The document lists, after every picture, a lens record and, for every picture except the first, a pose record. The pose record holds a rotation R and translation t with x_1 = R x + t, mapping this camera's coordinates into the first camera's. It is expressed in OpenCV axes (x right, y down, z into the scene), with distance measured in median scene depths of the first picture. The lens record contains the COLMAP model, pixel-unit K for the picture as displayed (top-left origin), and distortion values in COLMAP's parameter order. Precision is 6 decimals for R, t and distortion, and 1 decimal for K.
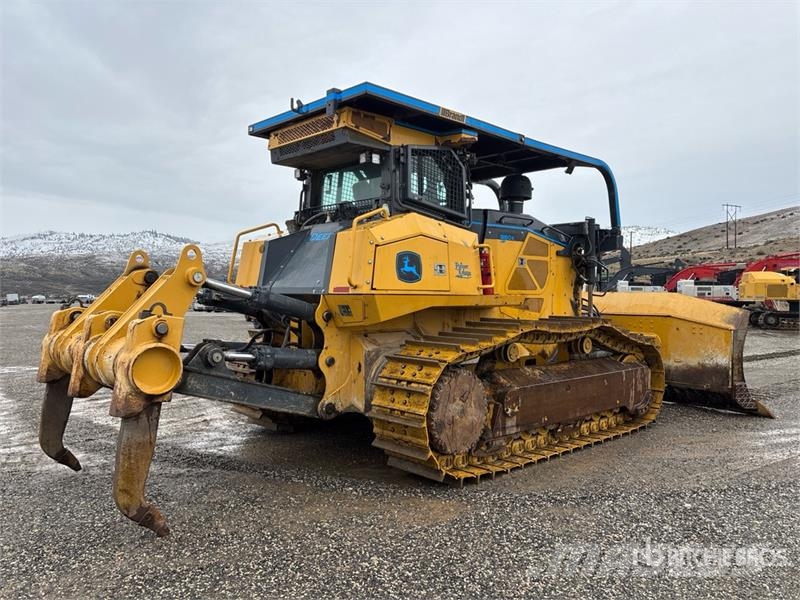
lens RADIAL K [[596.3, 0, 404.3], [0, 596.3, 293.5], [0, 0, 1]] dist [0.058188, -0.056686]
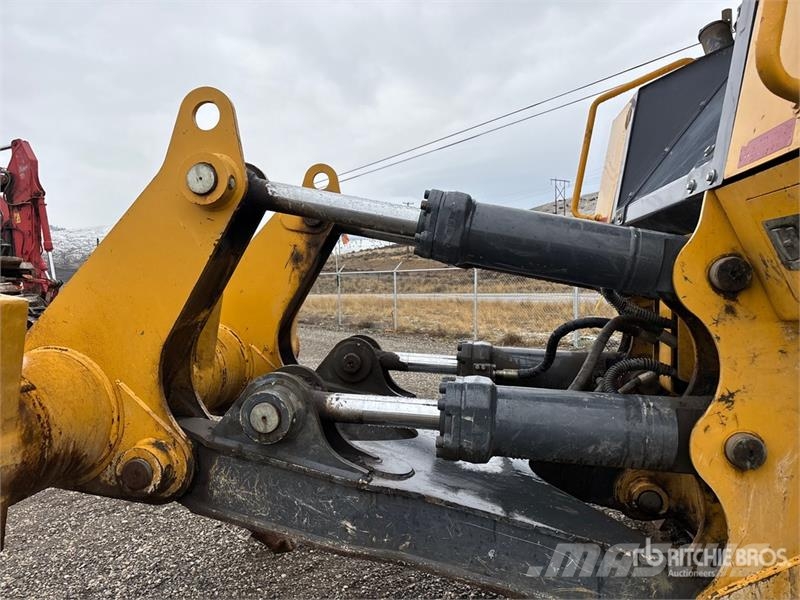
lens RADIAL K [[558.0, 0, 377.2], [0, 558.0, 343.5], [0, 0, 1]] dist [0.050457, -0.043360]
pose [[0.561275, 0.050314, -0.826098, -0.012983], [0.057644, 0.993350, 0.099665, 0.033583], [0.825619, -0.103559, 0.554642, 0.727172]]
